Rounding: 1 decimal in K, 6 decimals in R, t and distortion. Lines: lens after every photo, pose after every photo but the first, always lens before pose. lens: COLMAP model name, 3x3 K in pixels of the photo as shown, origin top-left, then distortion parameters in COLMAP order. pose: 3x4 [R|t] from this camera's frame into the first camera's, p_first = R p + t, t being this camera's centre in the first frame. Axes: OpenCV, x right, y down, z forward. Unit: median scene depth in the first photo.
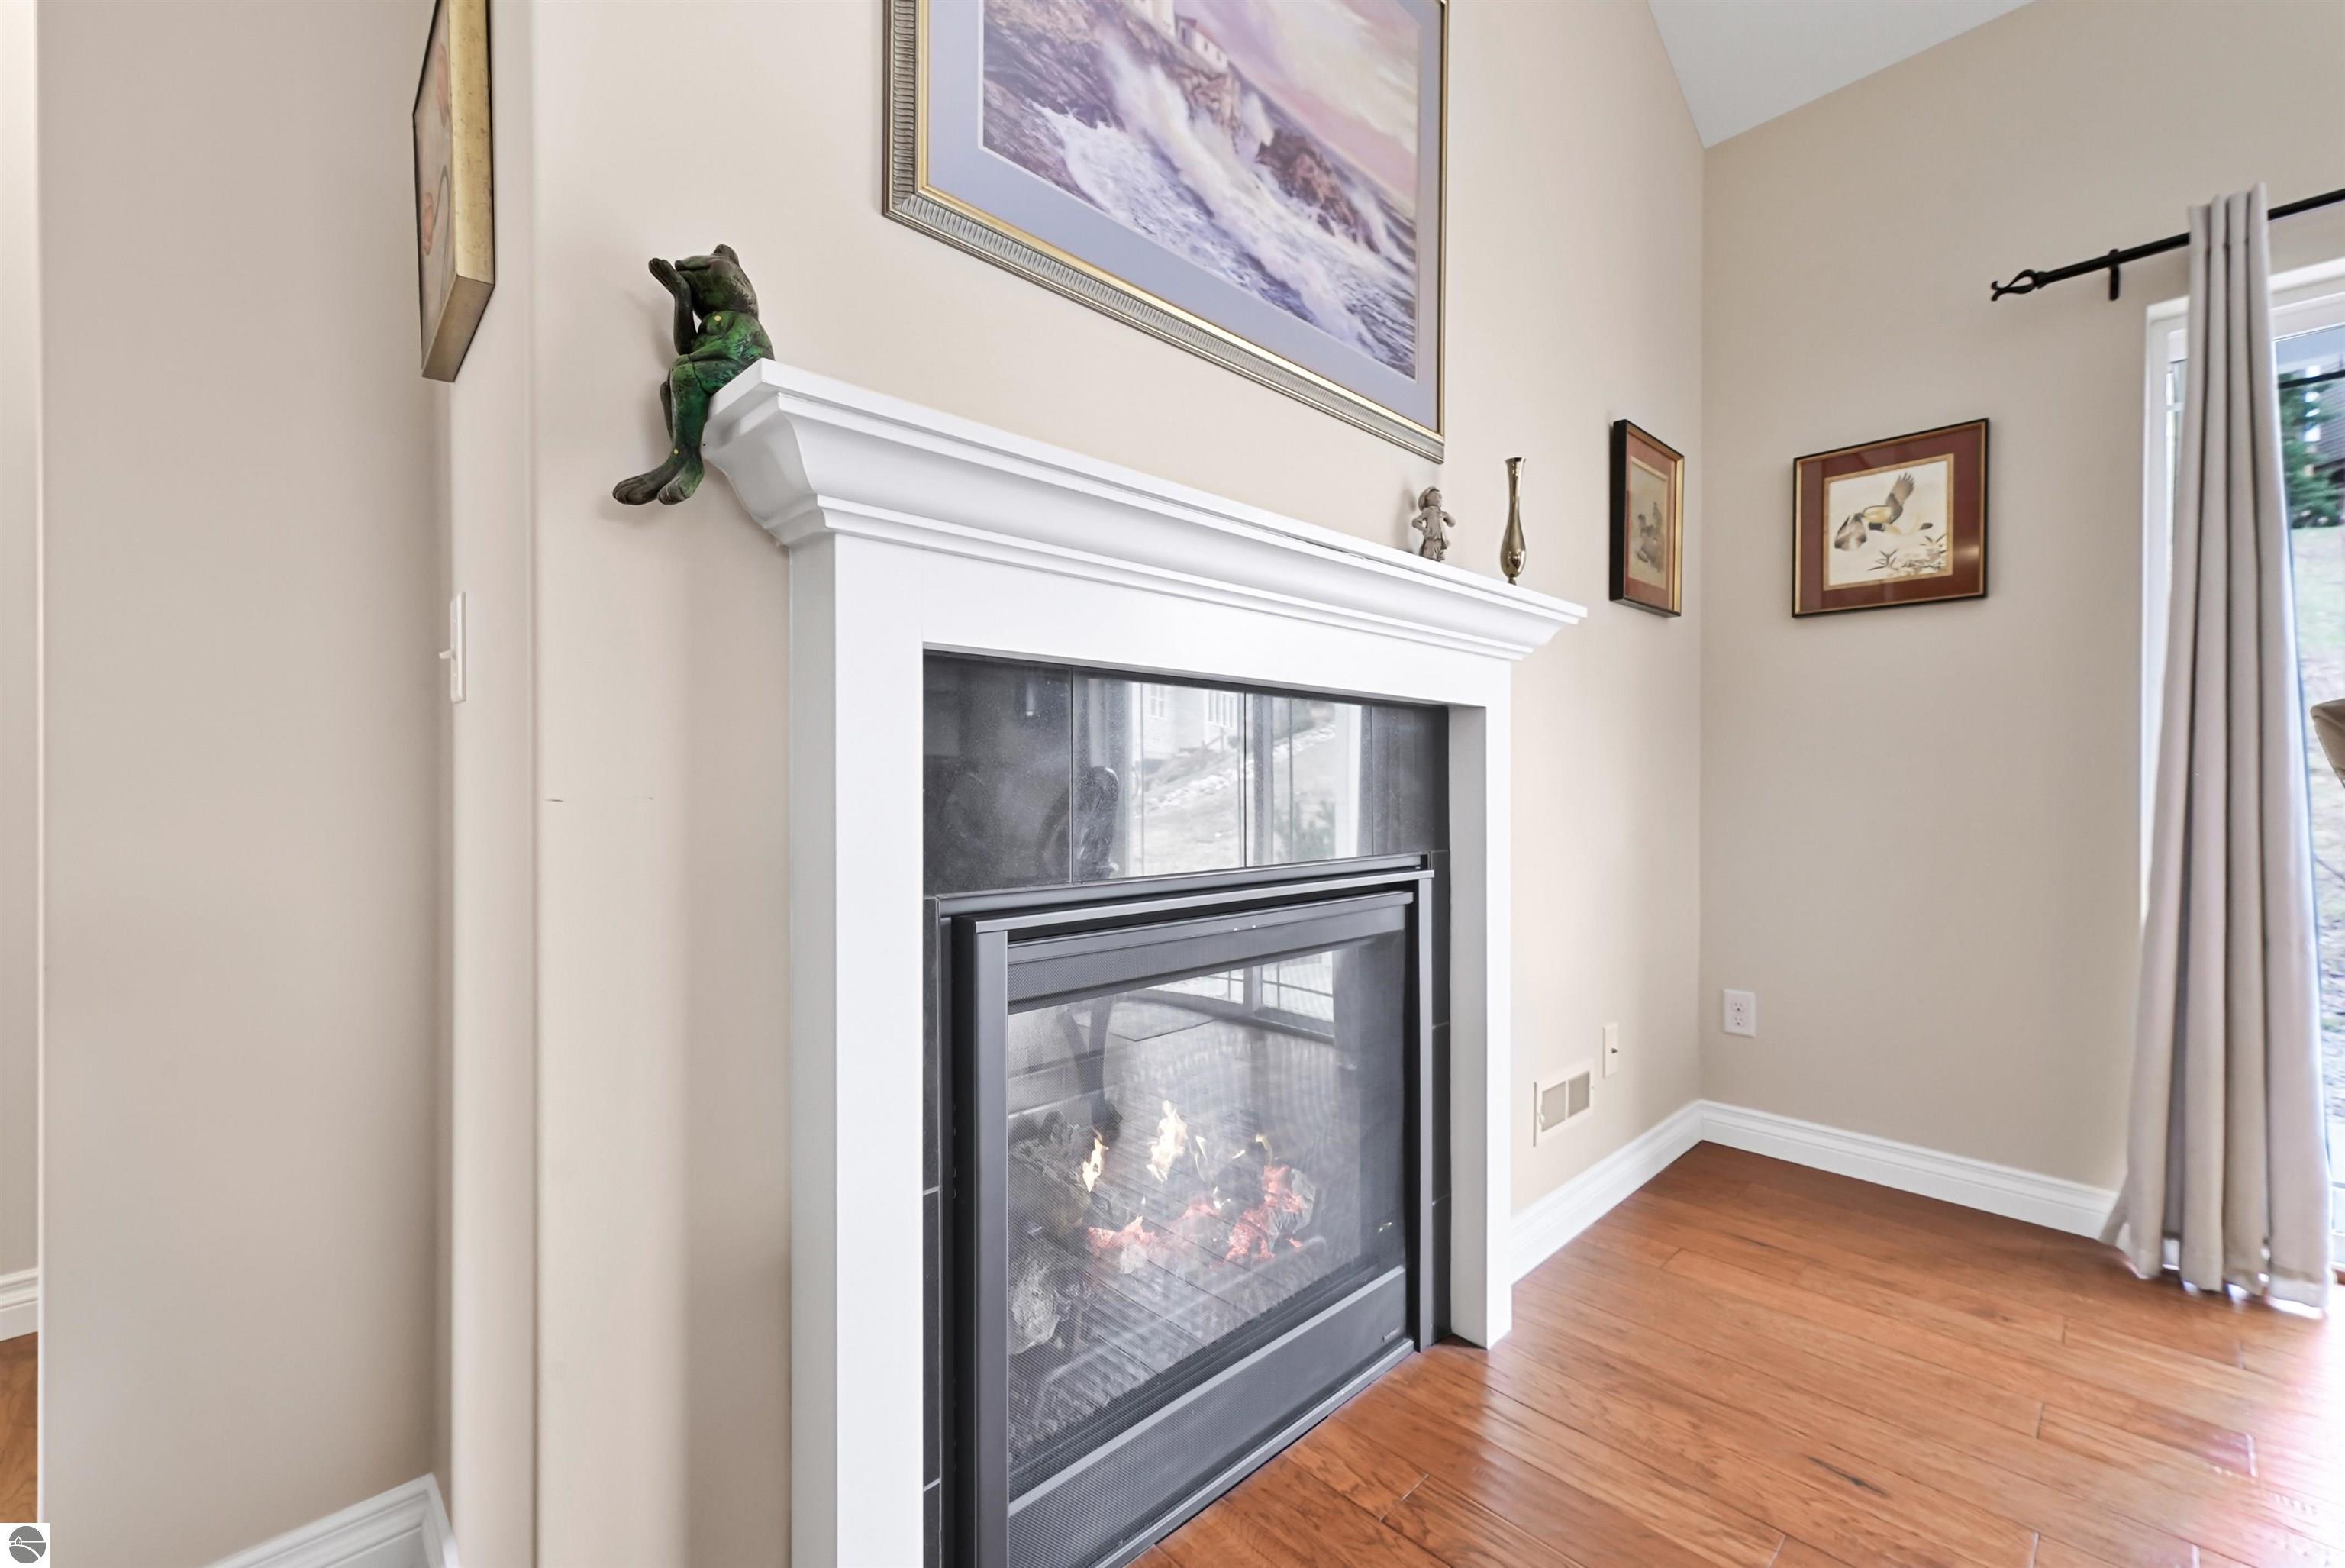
lens RADIAL K [[972.5, 0, 1172.5], [0, 972.5, 784.0], [0, 0, 1]] dist [0.022277, 0.000390]
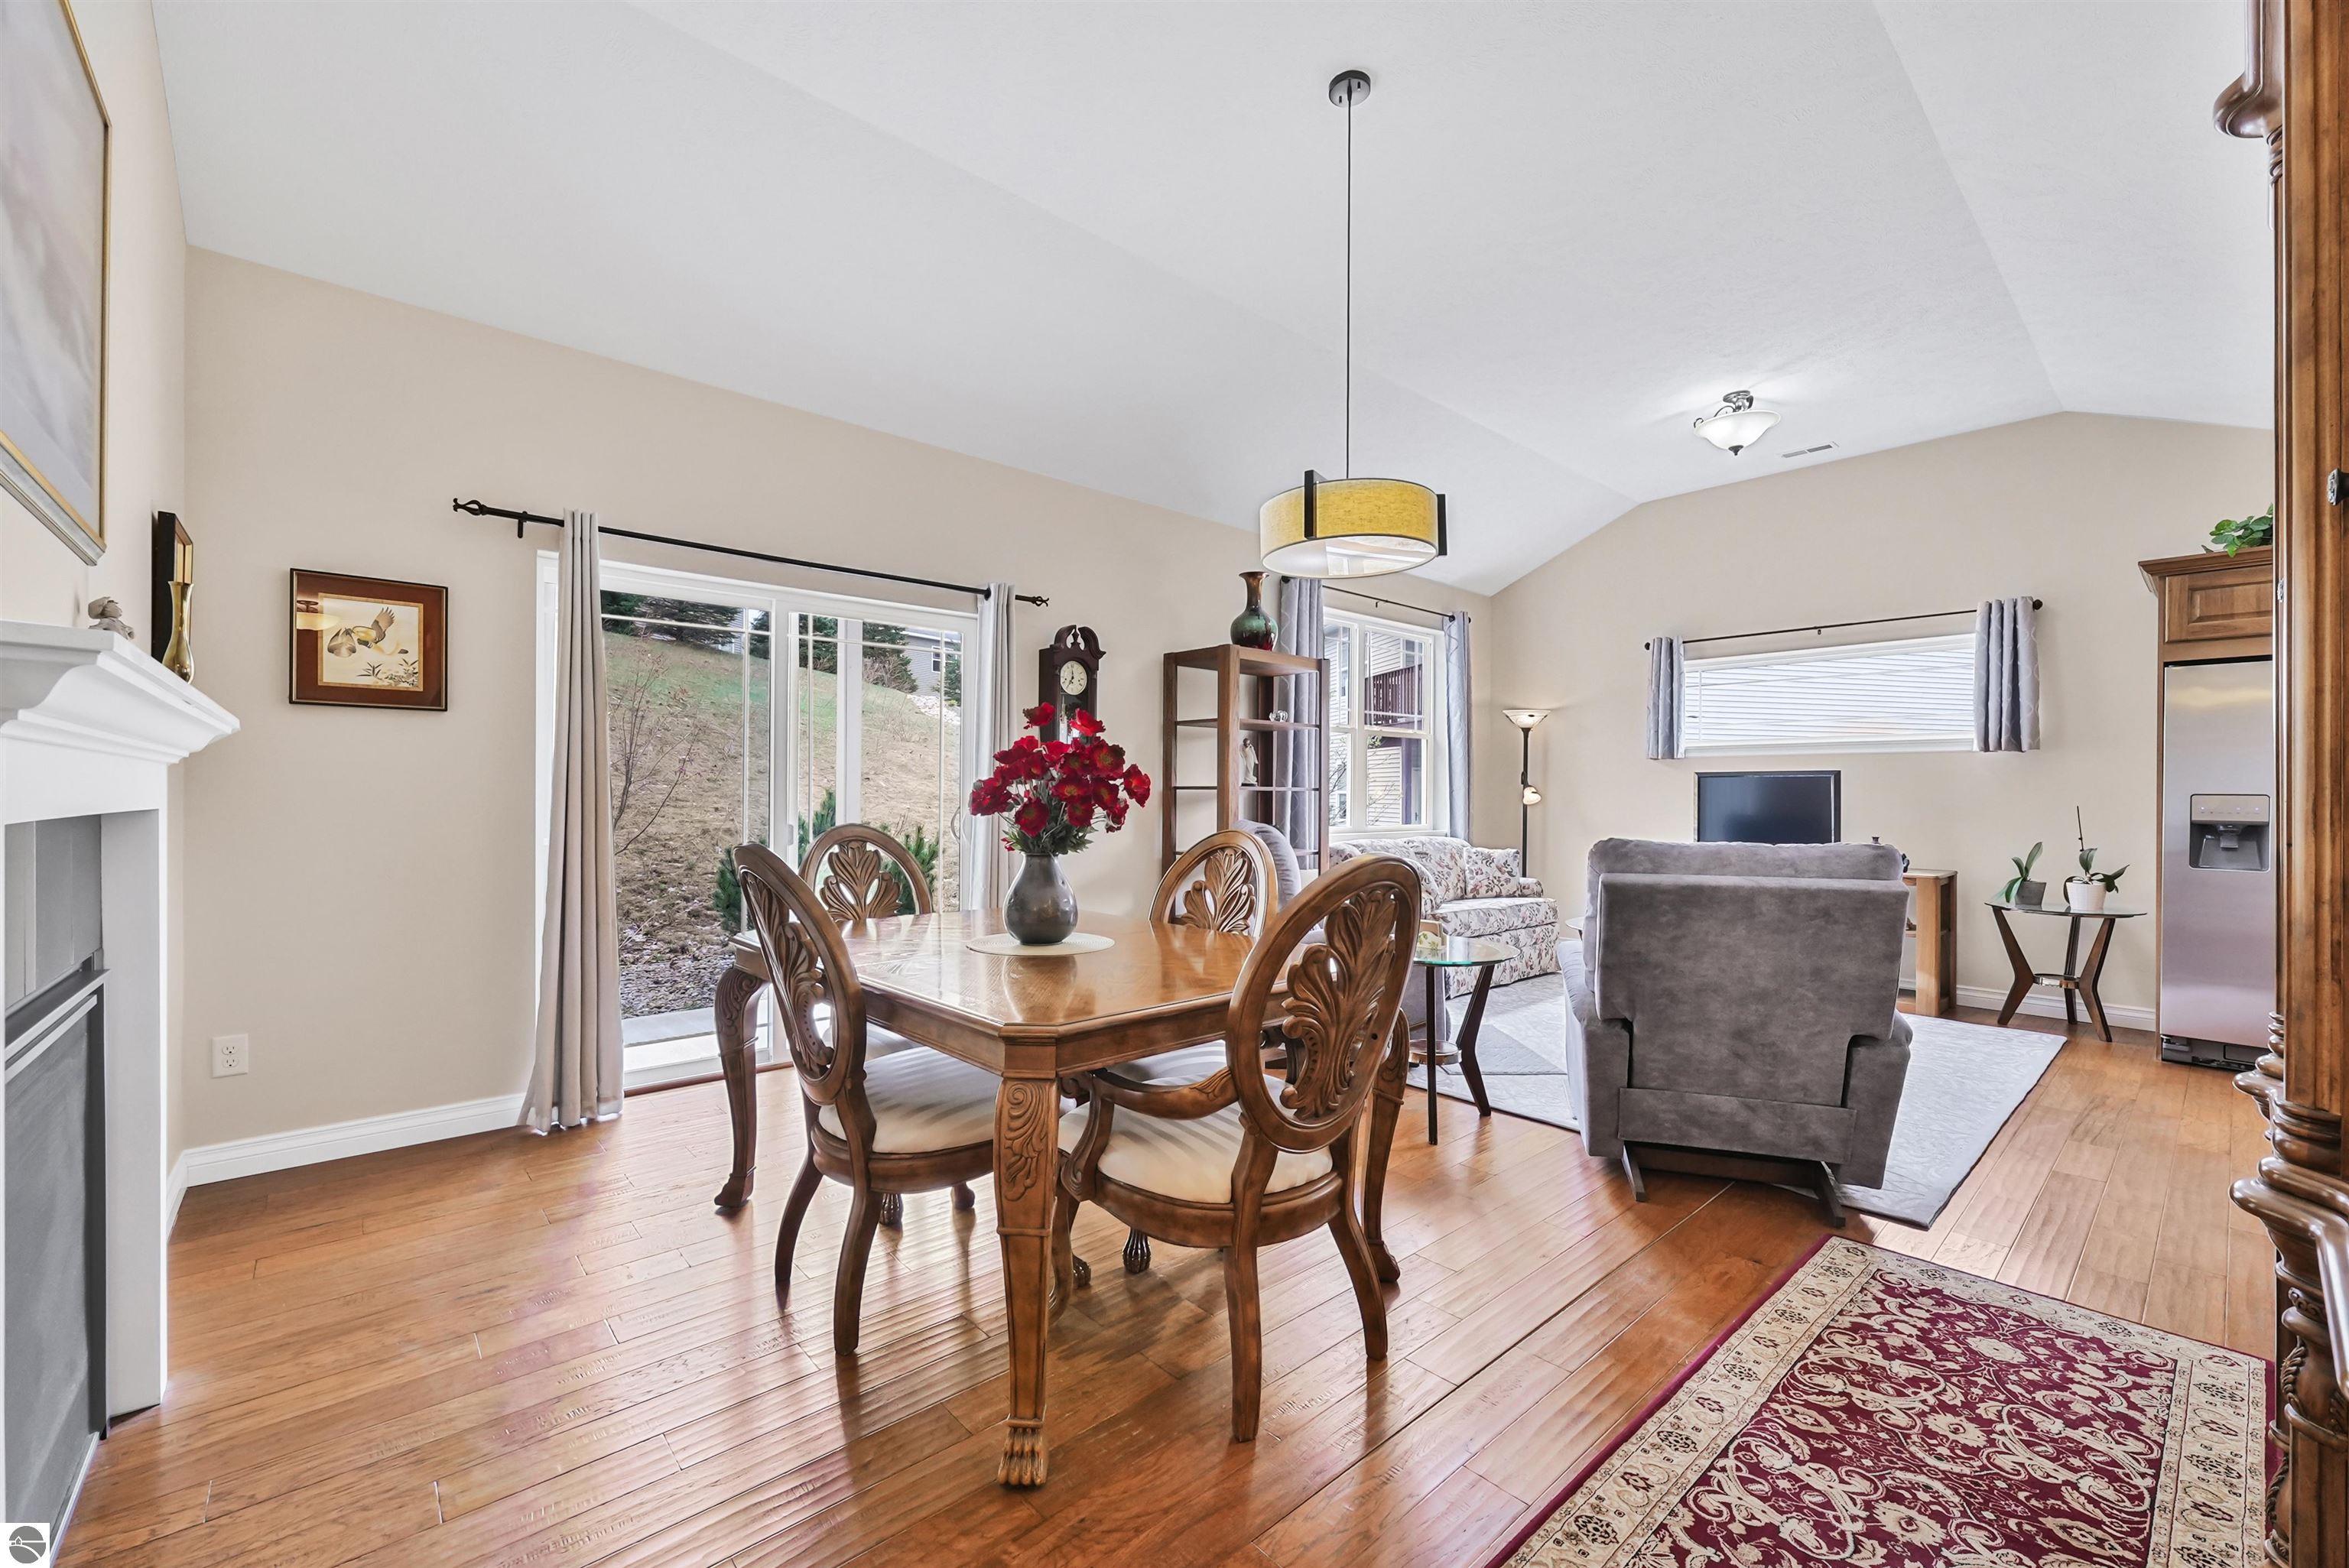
lens RADIAL K [[912.9, 0, 1163.5], [0, 912.9, 797.2], [0, 0, 1]] dist [-0.001719, -0.000083]
pose [[0.056340, 0.001334, 0.998411, -0.474070], [-0.008559, 0.999963, -0.000853, -0.079304], [-0.998375, -0.008497, 0.056350, -0.122786]]
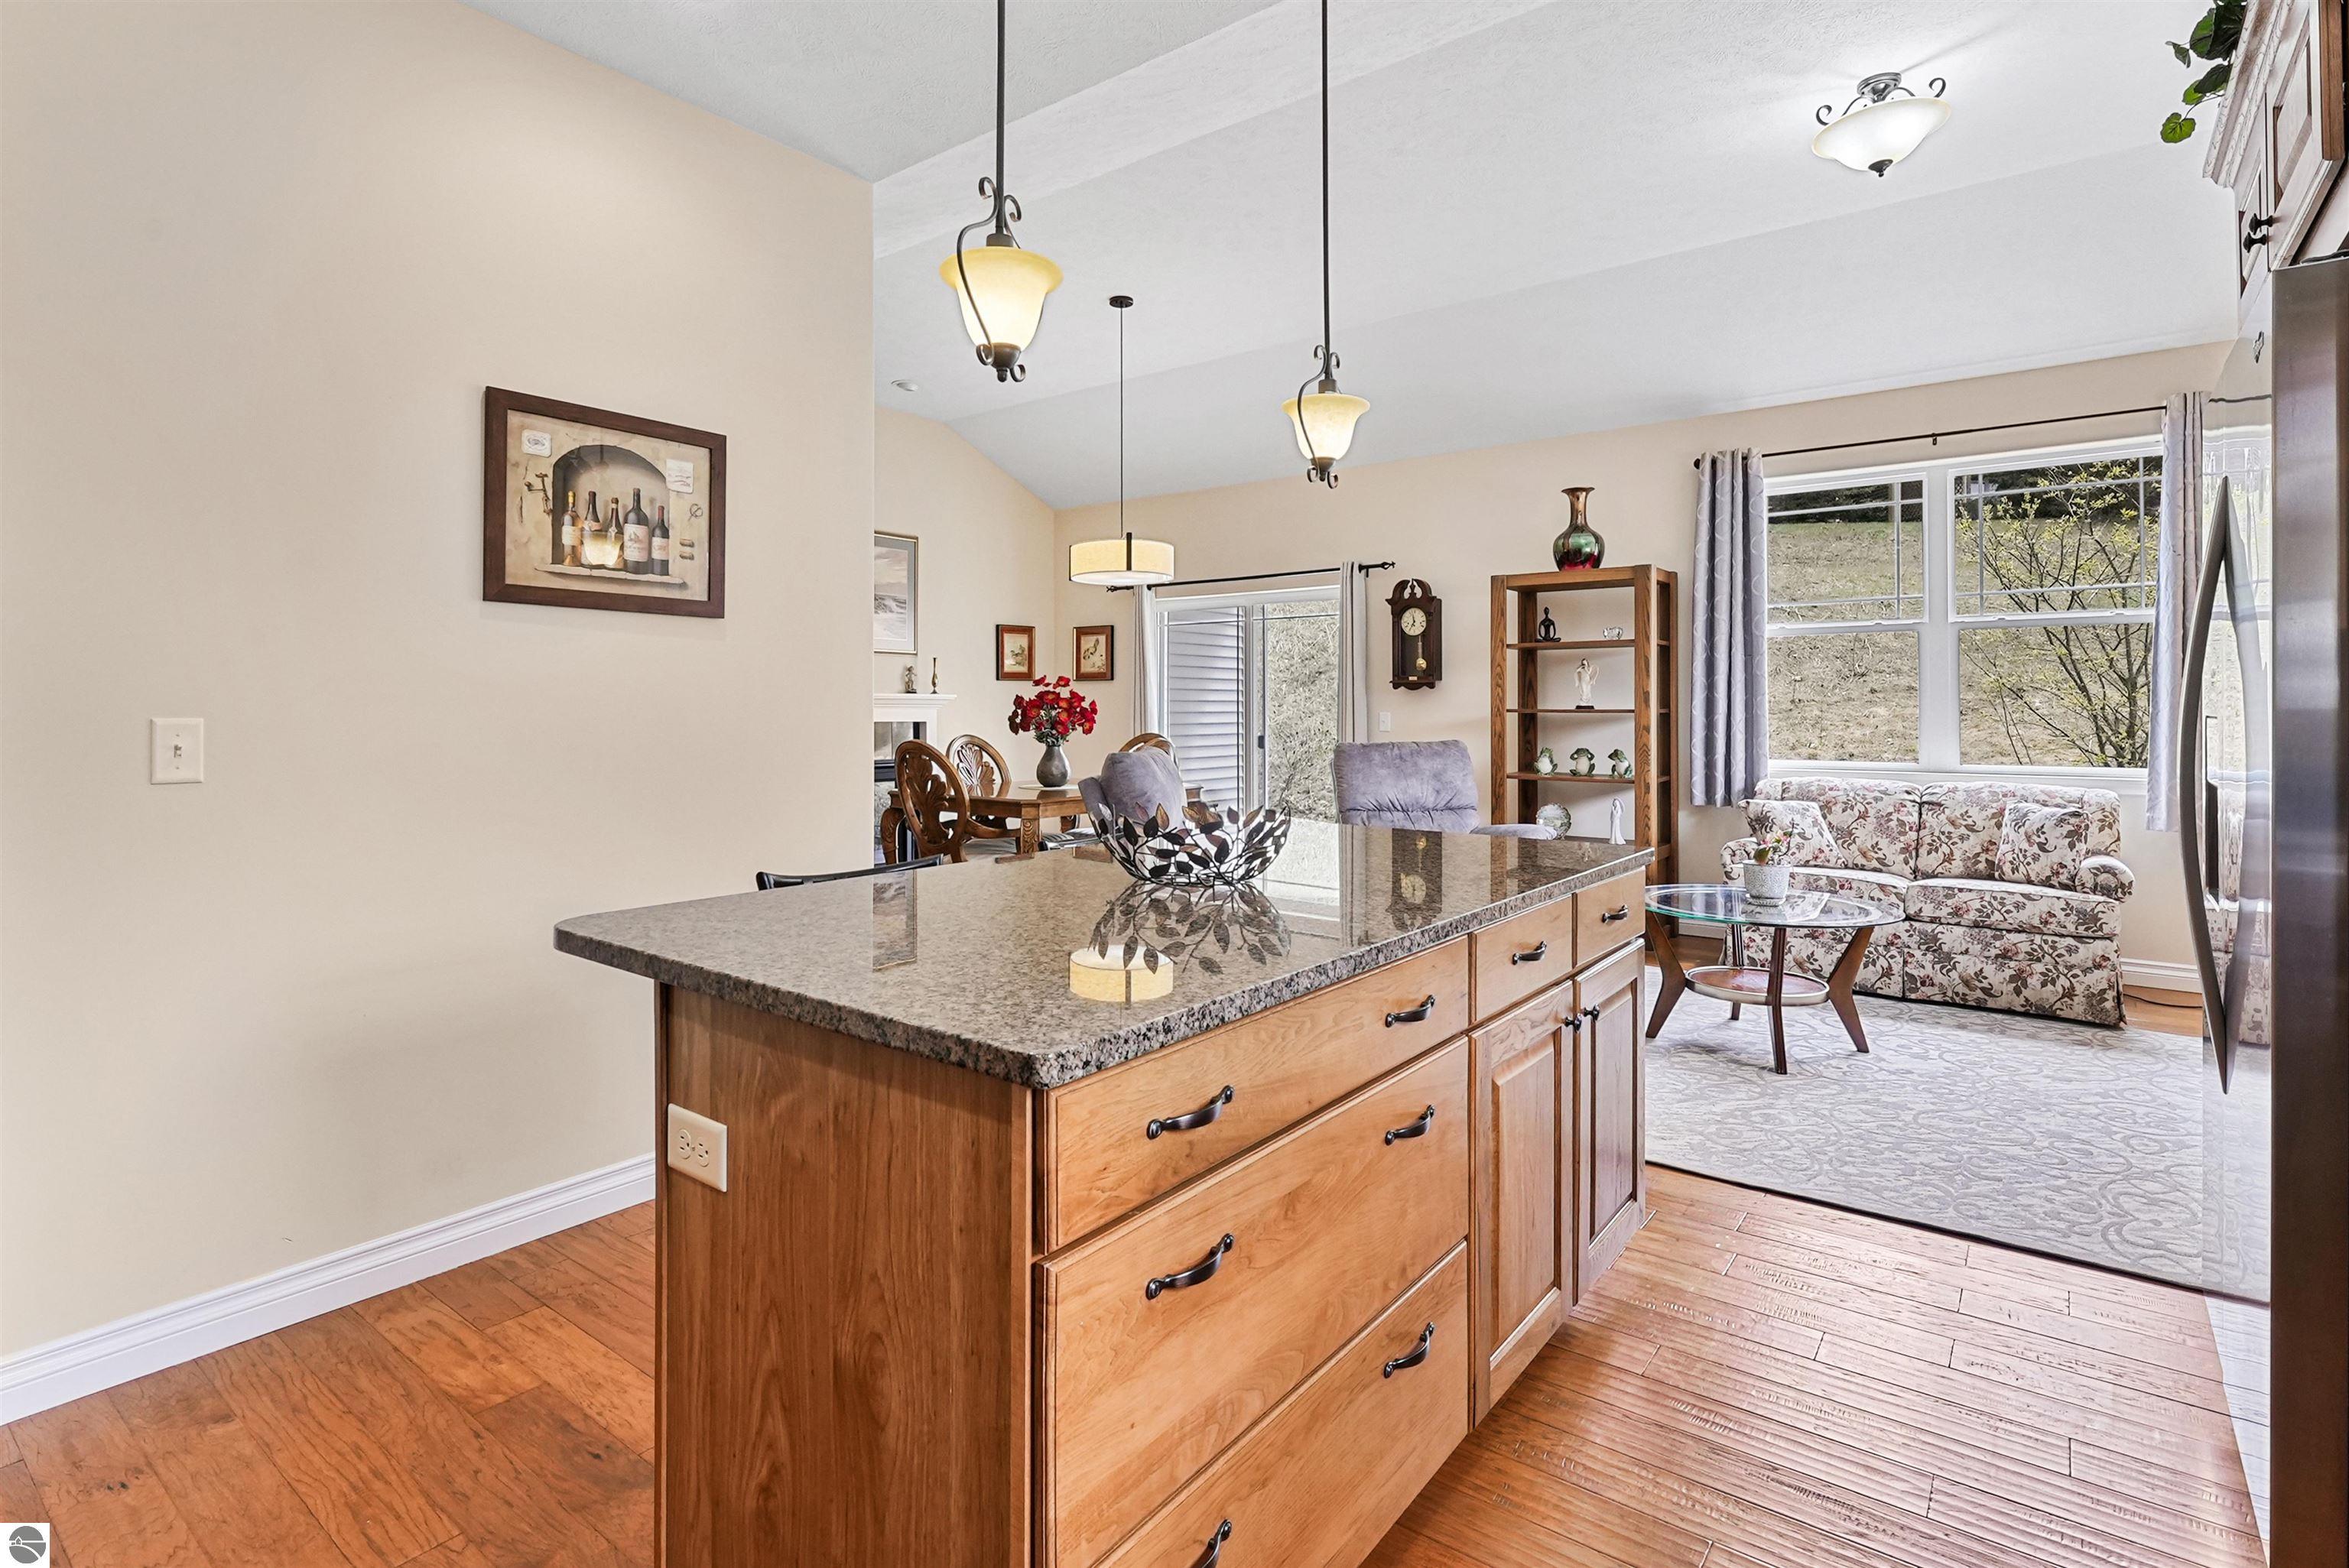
lens RADIAL K [[1152.7, 0, 1174.5], [0, 1152.7, 784.0], [0, 0, 1]] dist [0.001564, 0.000197]
pose [[0.988759, -0.008655, 0.149269, 0.501162], [-0.001625, 0.997642, 0.068609, -0.120403], [-0.149511, -0.068081, 0.986413, -3.073983]]
